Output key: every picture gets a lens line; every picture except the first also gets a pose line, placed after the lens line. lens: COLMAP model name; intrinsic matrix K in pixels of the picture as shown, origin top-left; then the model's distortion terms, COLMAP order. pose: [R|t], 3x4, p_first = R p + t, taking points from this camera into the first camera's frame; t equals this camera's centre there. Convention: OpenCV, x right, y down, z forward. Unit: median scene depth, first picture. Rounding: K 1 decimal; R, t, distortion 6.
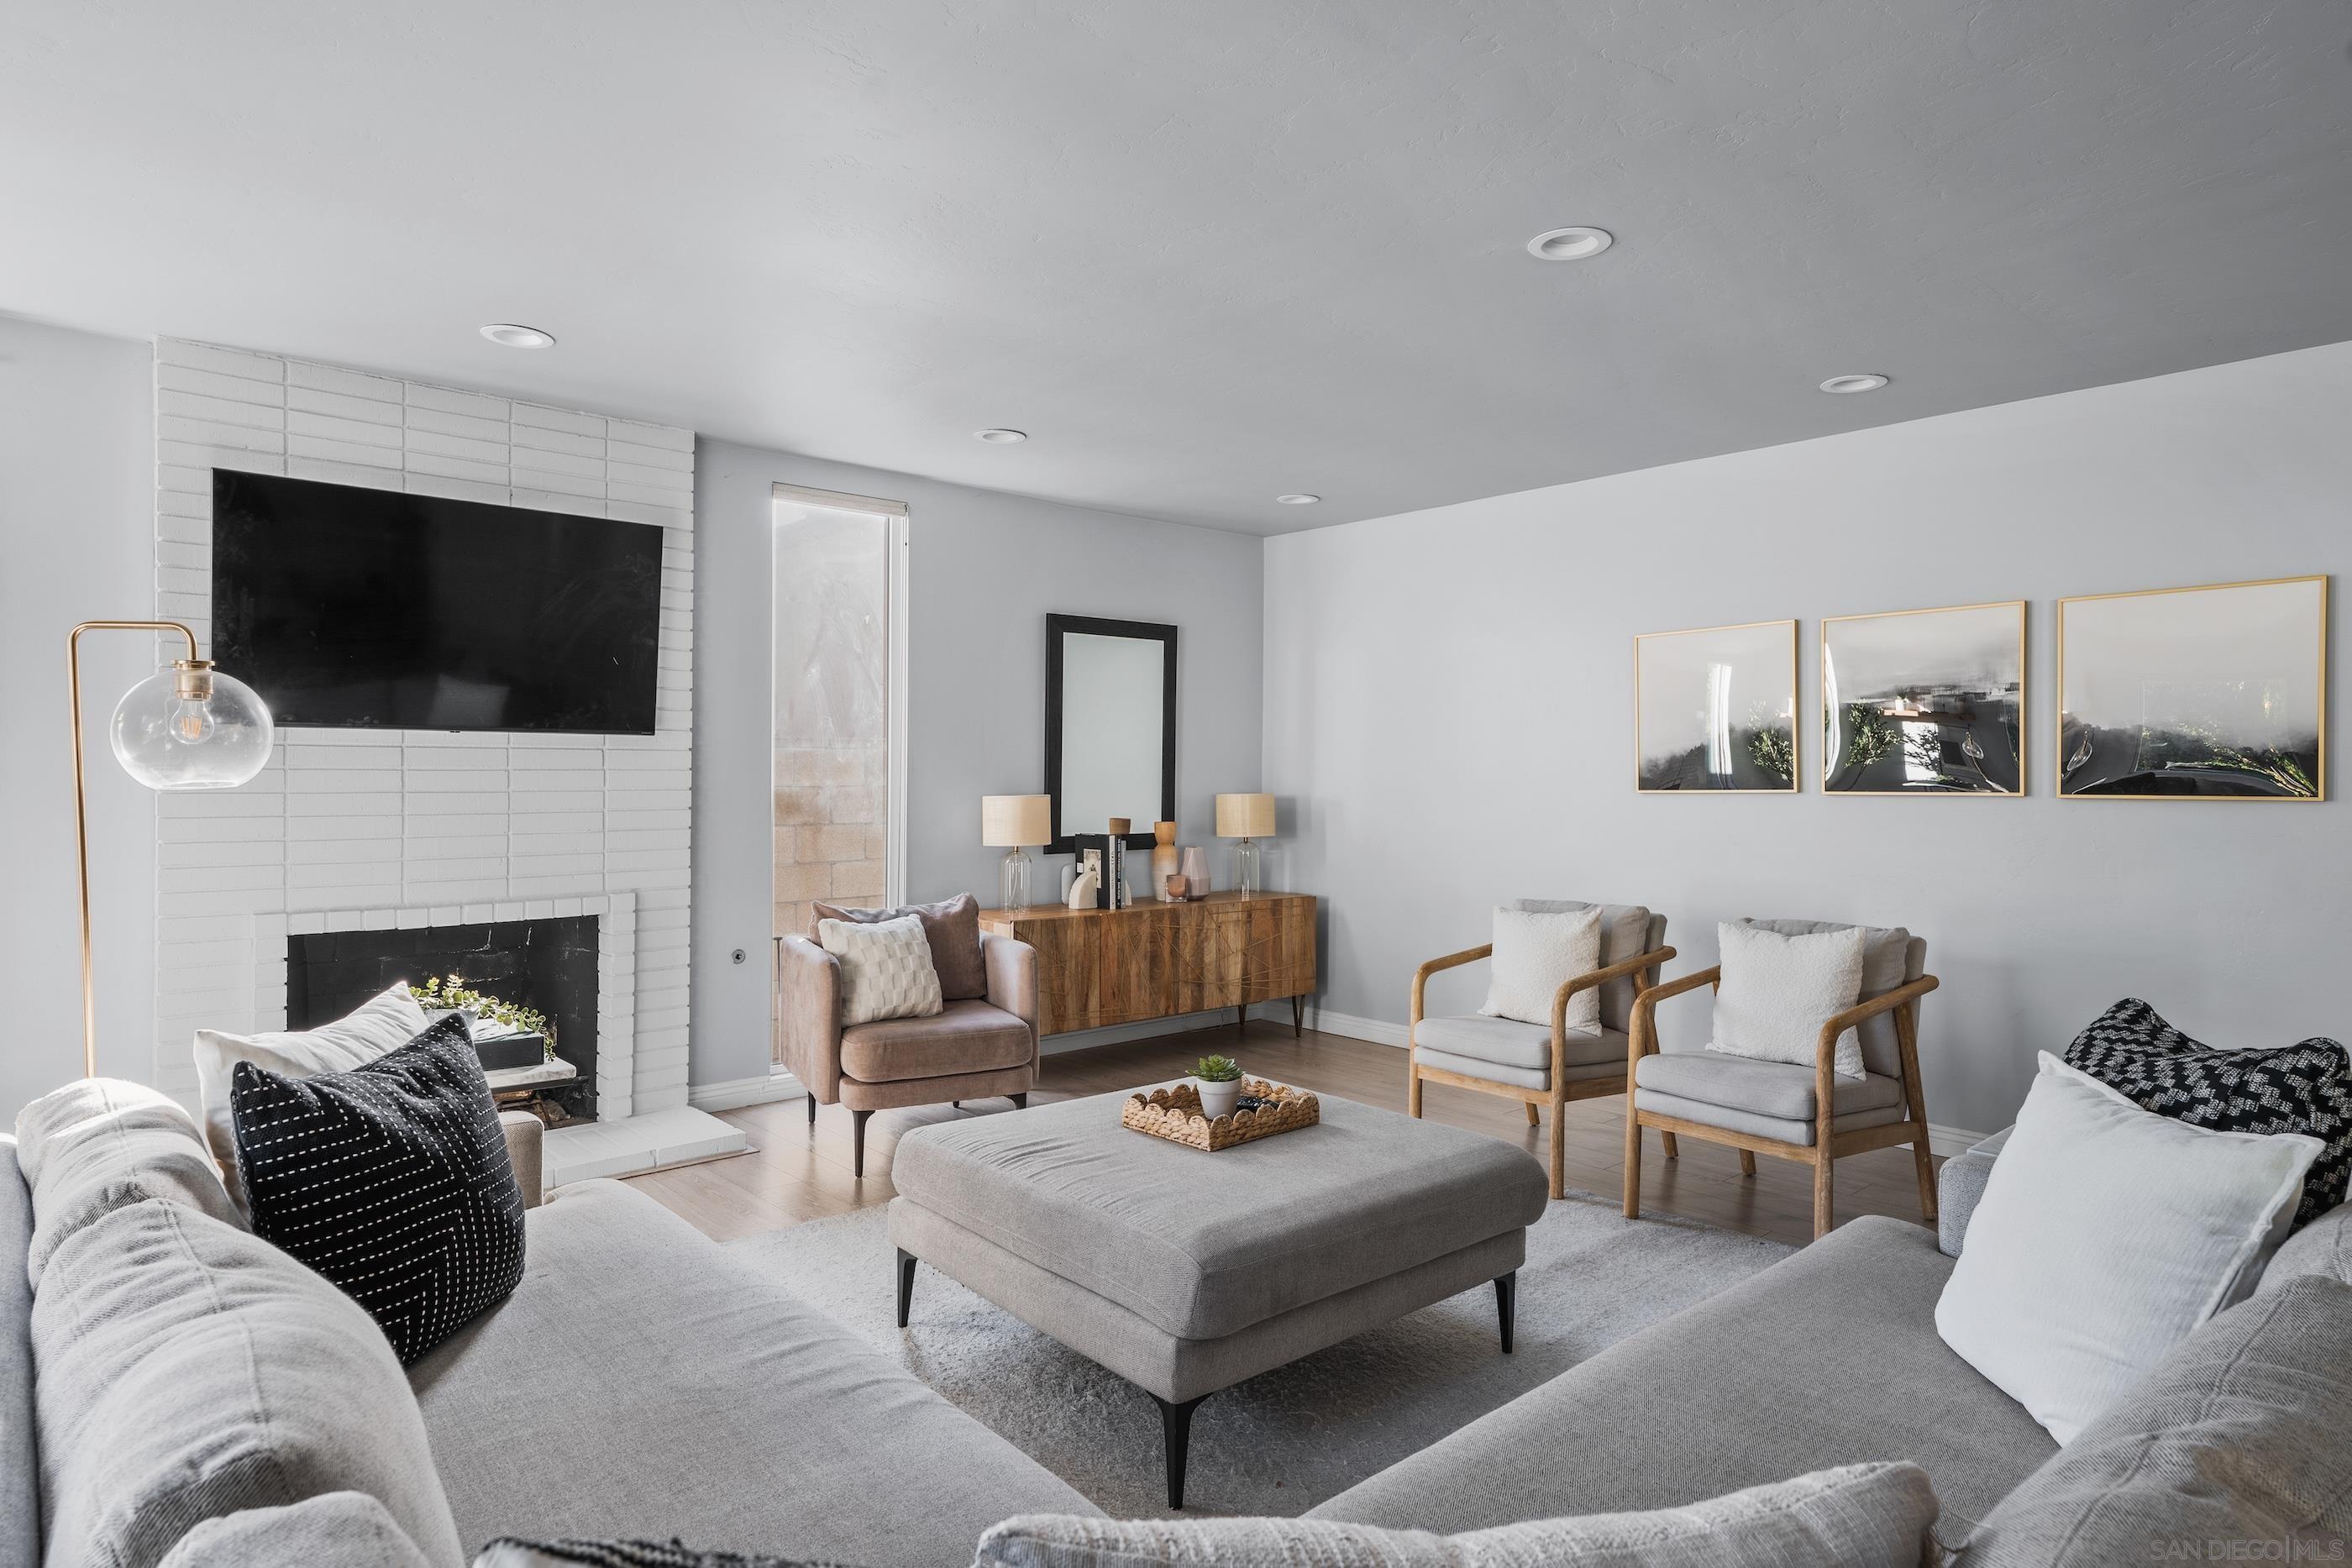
lens RADIAL K [[1335.1, 0, 1176.7], [0, 1335.1, 784.2], [0, 0, 1]] dist [0.016678, 0.010551]
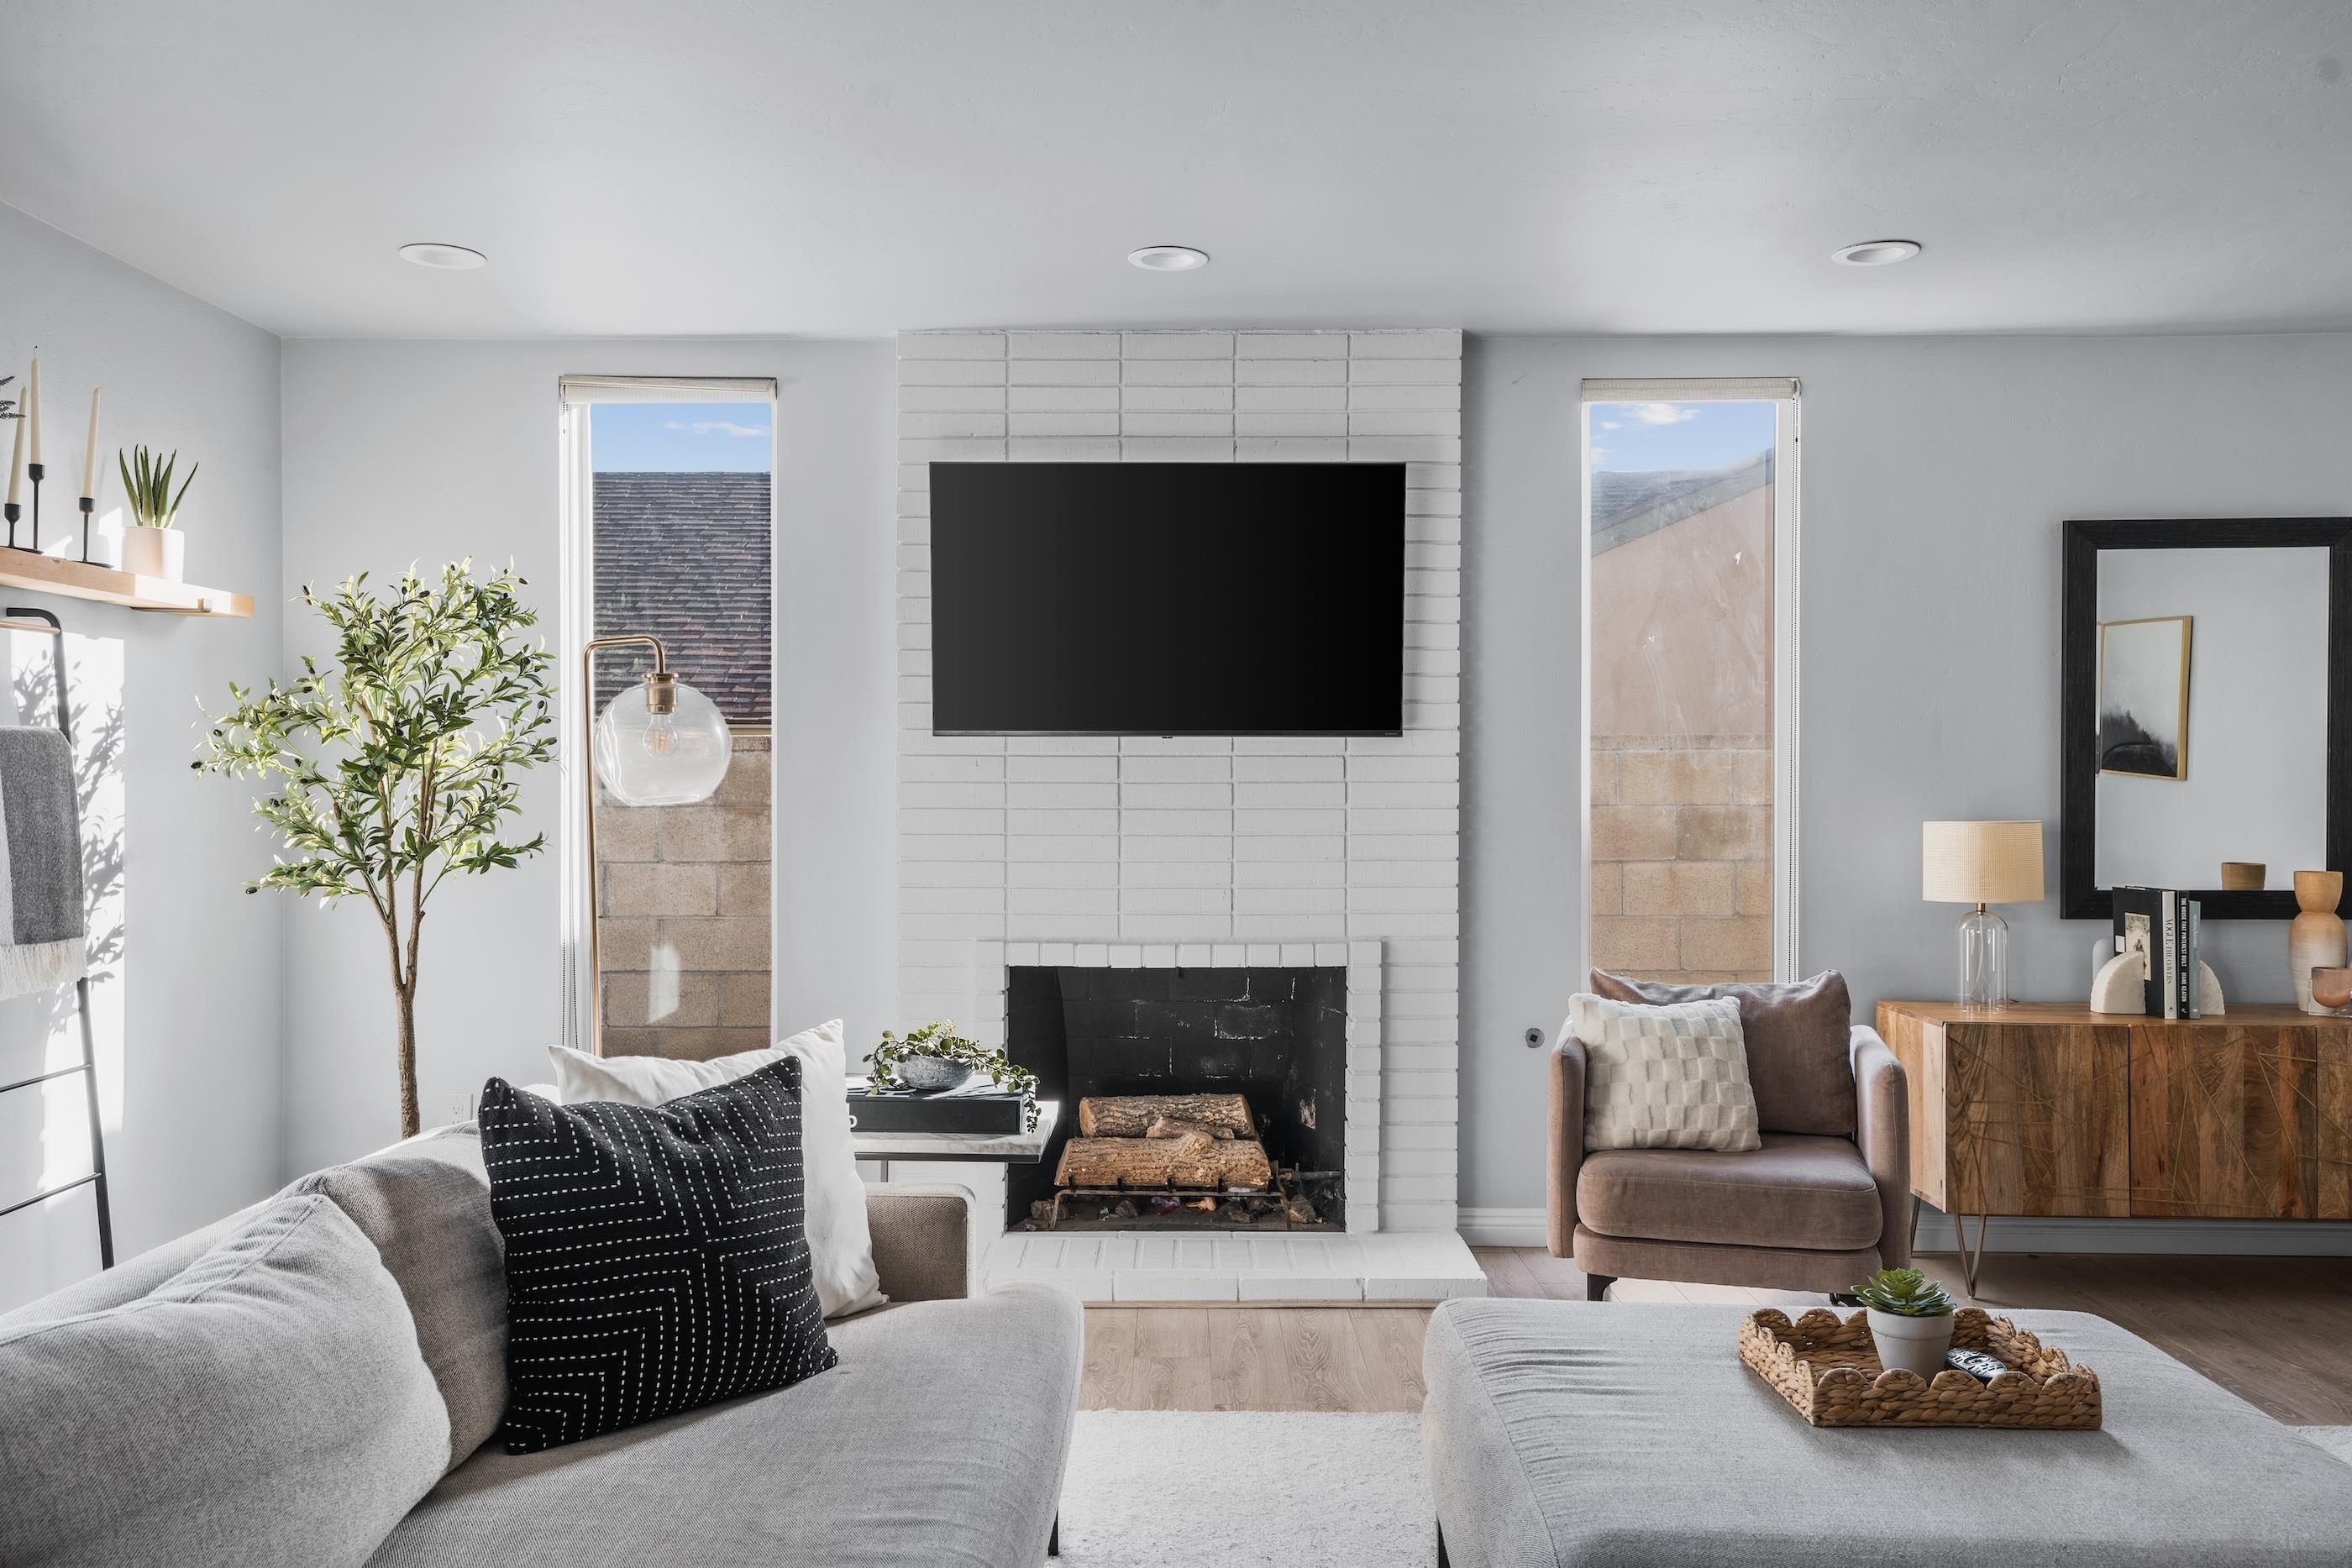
lens RADIAL K [[1887.5, 0, 1176.3], [0, 1887.5, 782.3], [0, 0, 1]] dist [0.040776, 0.004391]
pose [[0.740323, -0.003674, -0.672241, 0.240730], [-0.003303, 0.999953, -0.009104, -0.000146], [0.672243, 0.008960, 0.740277, 0.117236]]
